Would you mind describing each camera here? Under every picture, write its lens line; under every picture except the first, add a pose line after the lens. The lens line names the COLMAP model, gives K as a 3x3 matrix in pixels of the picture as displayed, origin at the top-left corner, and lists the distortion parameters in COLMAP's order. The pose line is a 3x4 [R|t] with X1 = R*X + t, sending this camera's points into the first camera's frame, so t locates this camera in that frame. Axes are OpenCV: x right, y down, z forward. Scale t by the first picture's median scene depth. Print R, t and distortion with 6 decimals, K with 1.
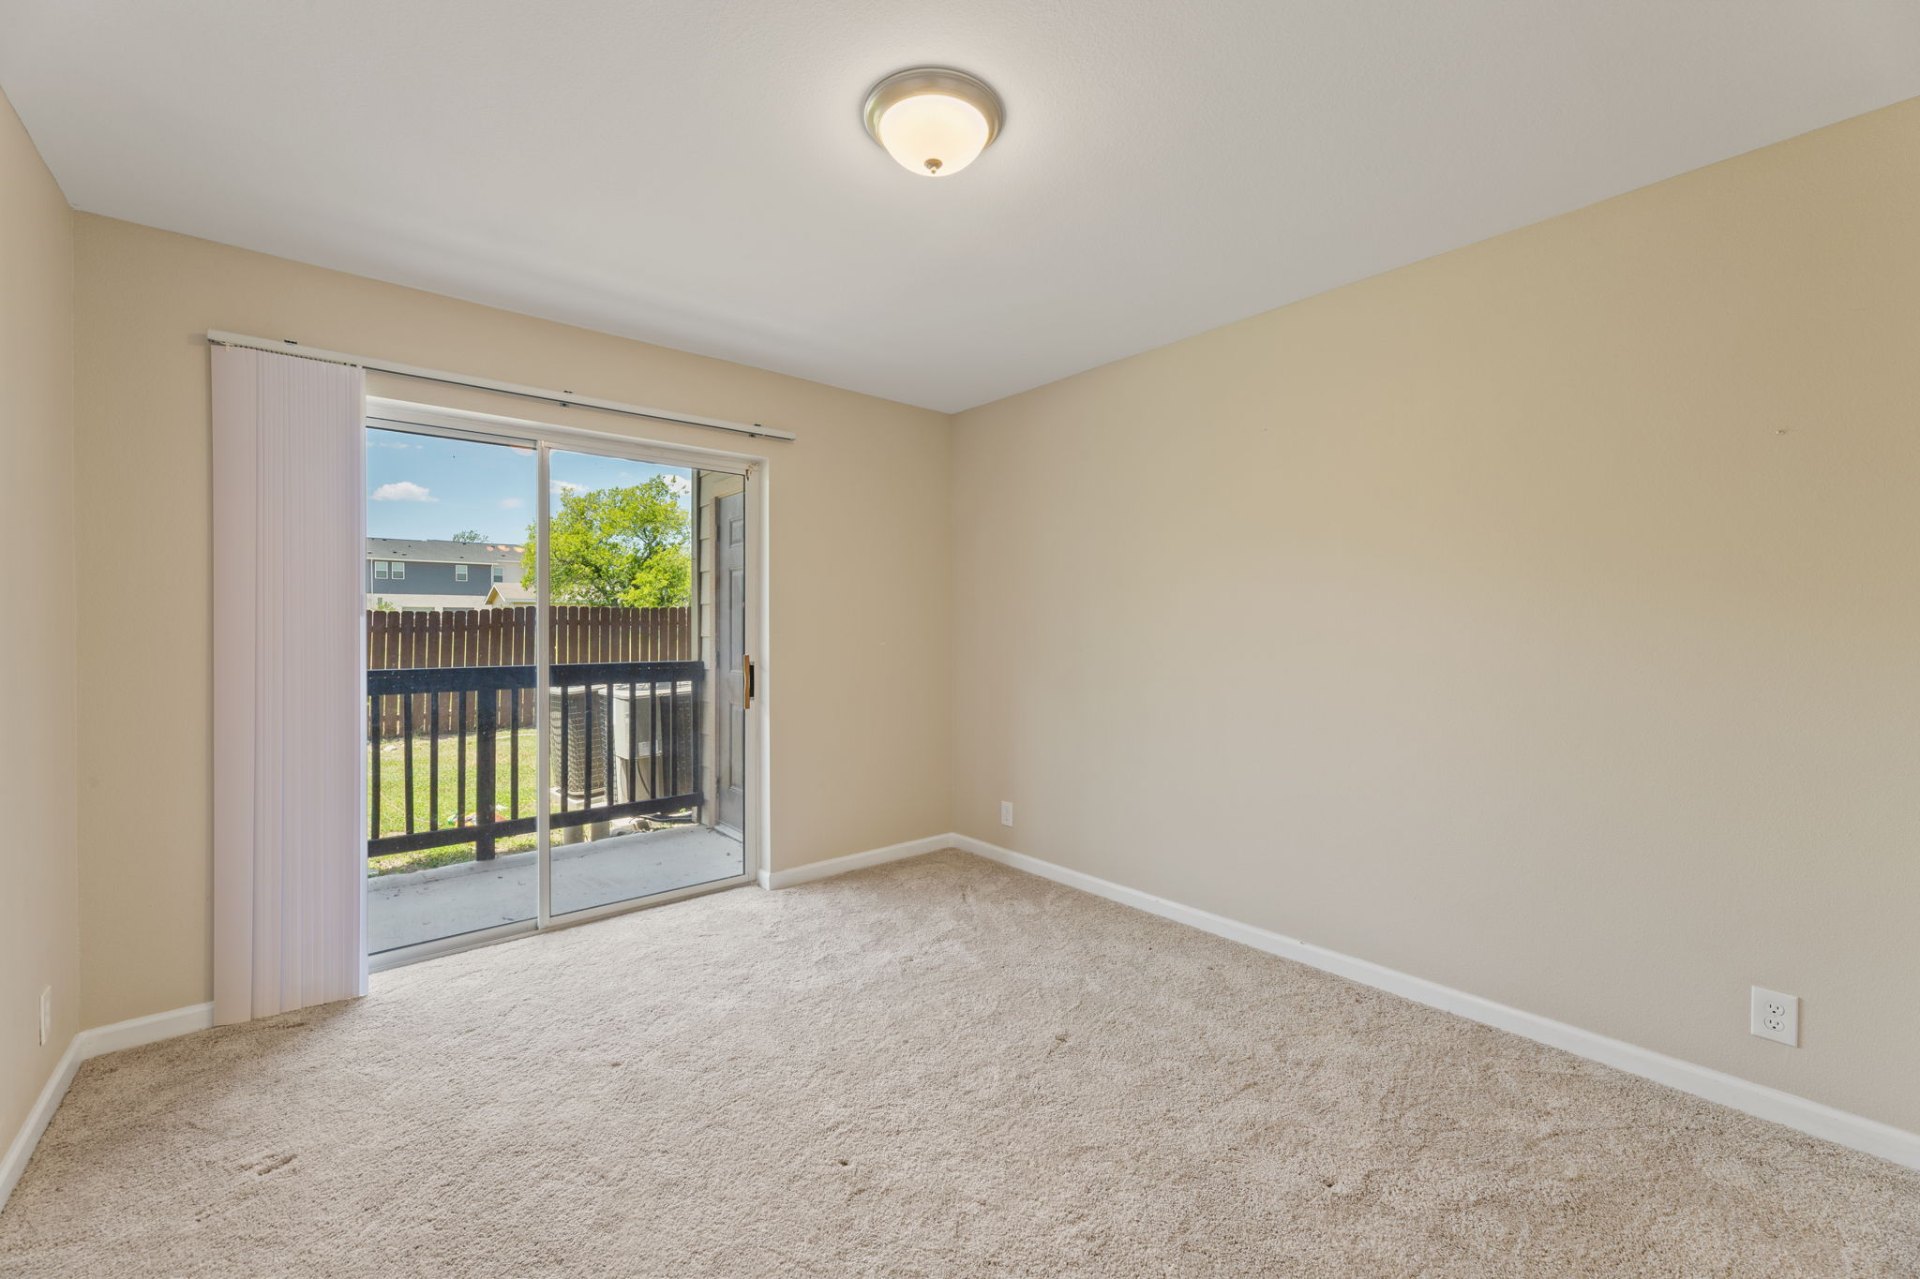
lens RADIAL K [[771.6, 0, 955.6], [0, 771.6, 643.5], [0, 0, 1]] dist [0.004530, -0.000712]
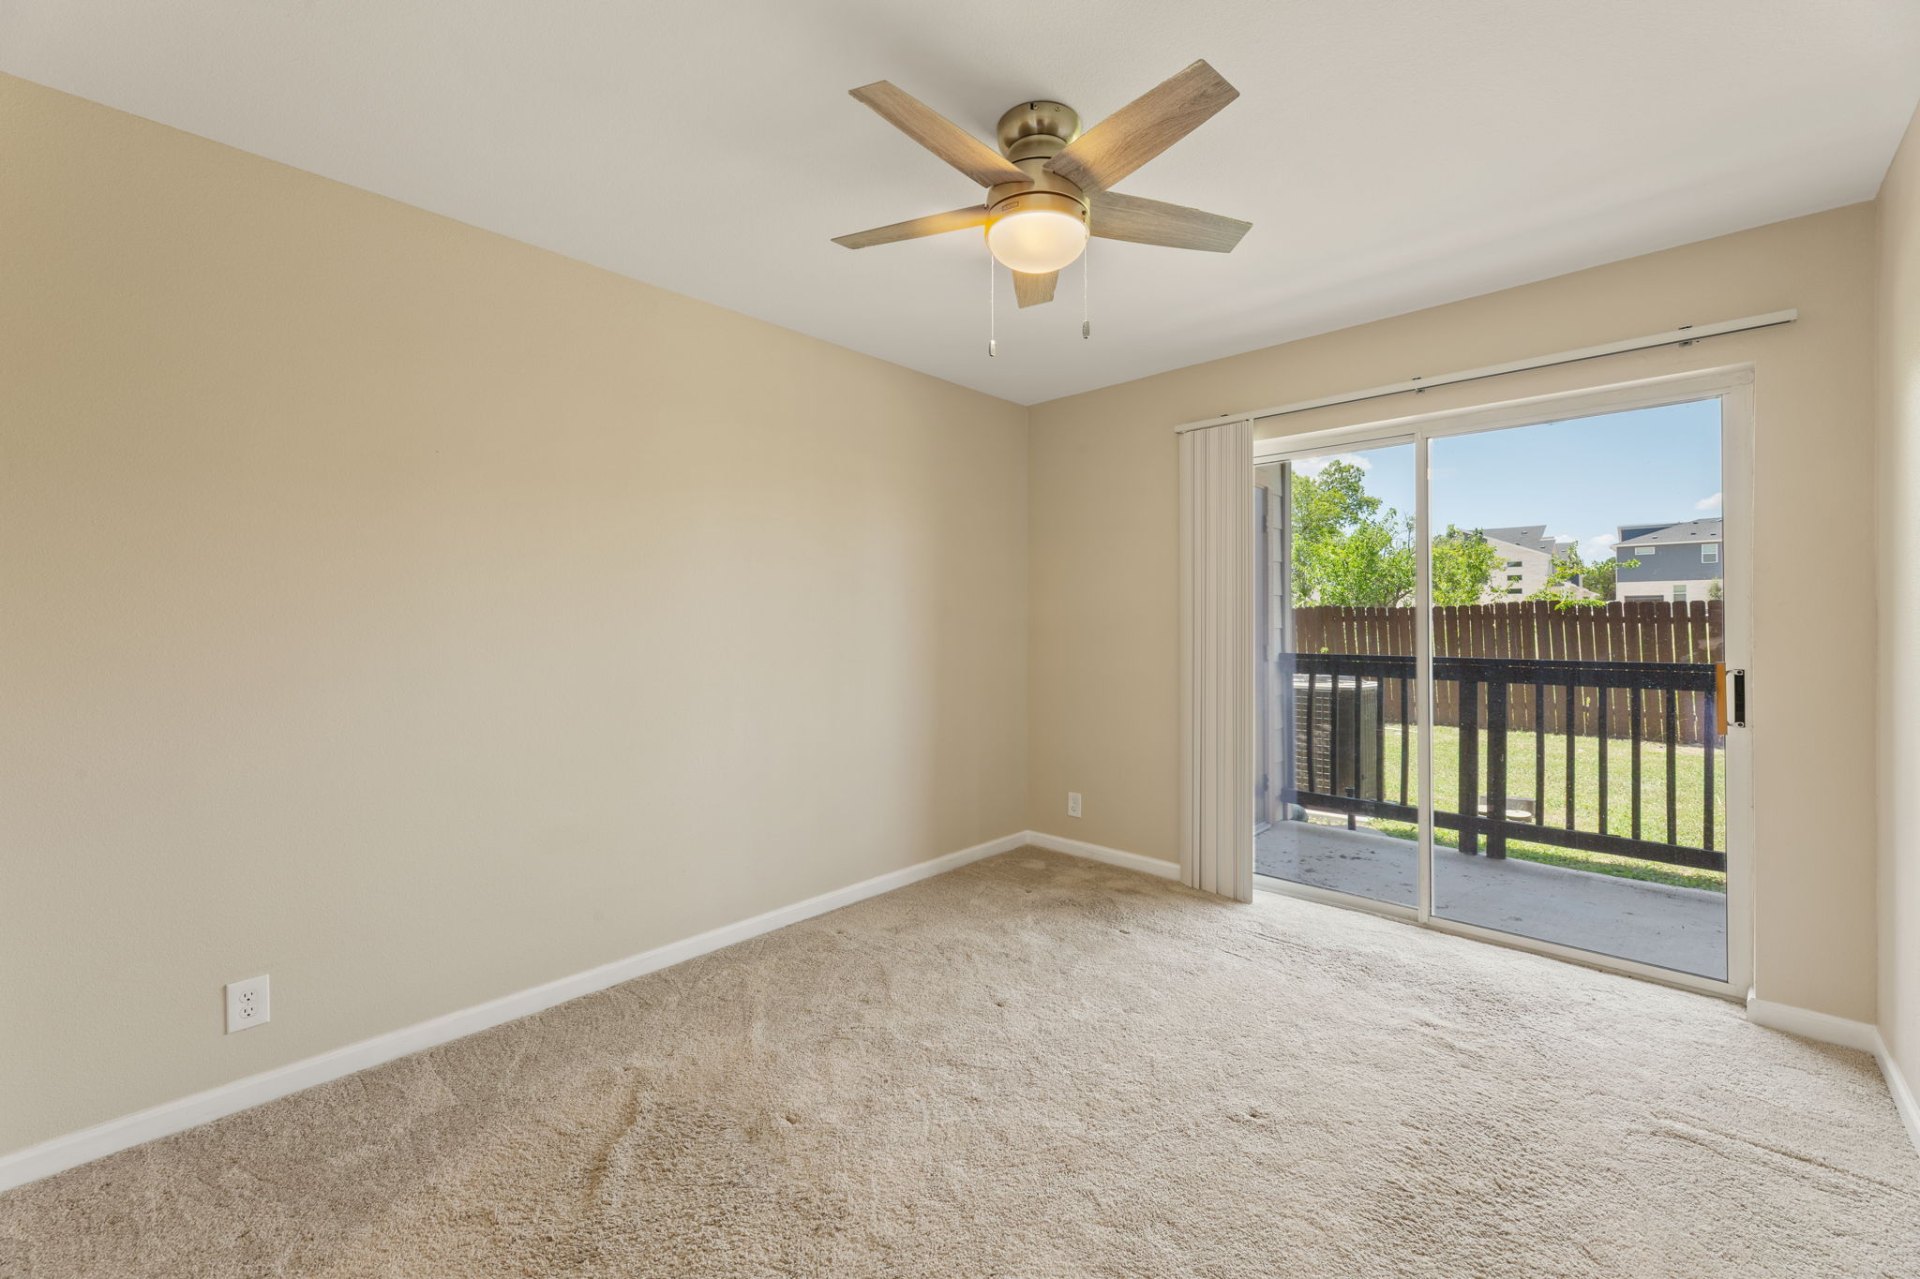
lens RADIAL K [[771.6, 0, 959.1], [0, 771.6, 620.4], [0, 0, 1]] dist [0.004530, -0.000712]
pose [[0.108312, 0.001240, -0.994116, 0.391926], [-0.017403, 0.999848, -0.000649, -0.007778], [0.993965, 0.017371, 0.108317, 0.302441]]
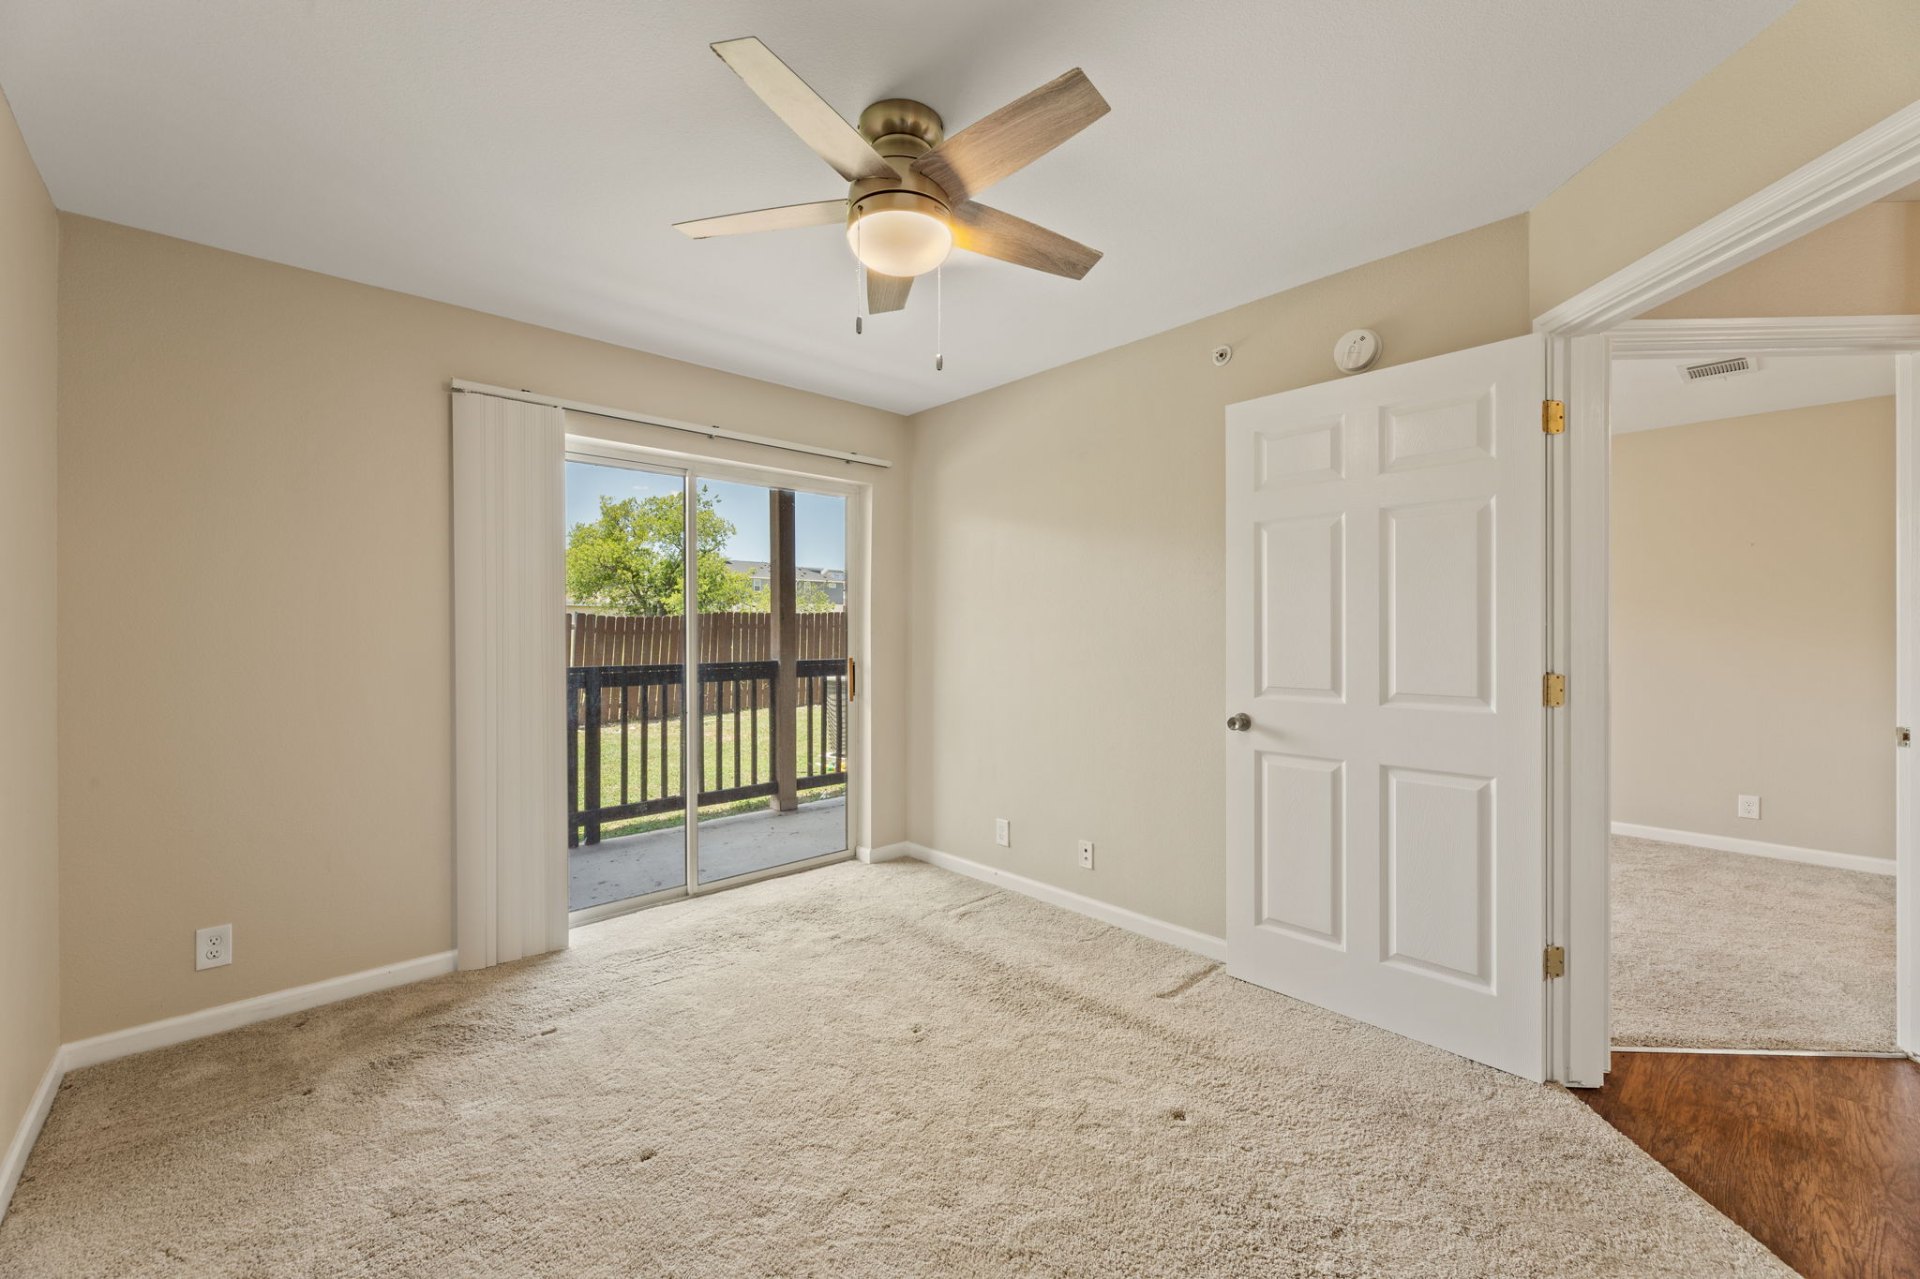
lens RADIAL K [[771.6, 0, 960.1], [0, 771.6, 628.1], [0, 0, 1]] dist [0.004530, -0.000712]
pose [[0.999268, -0.000003, 0.038253, -0.181410], [0.000923, 0.999711, -0.024026, 0.004237], [-0.038241, 0.024043, 0.998979, -0.160935]]
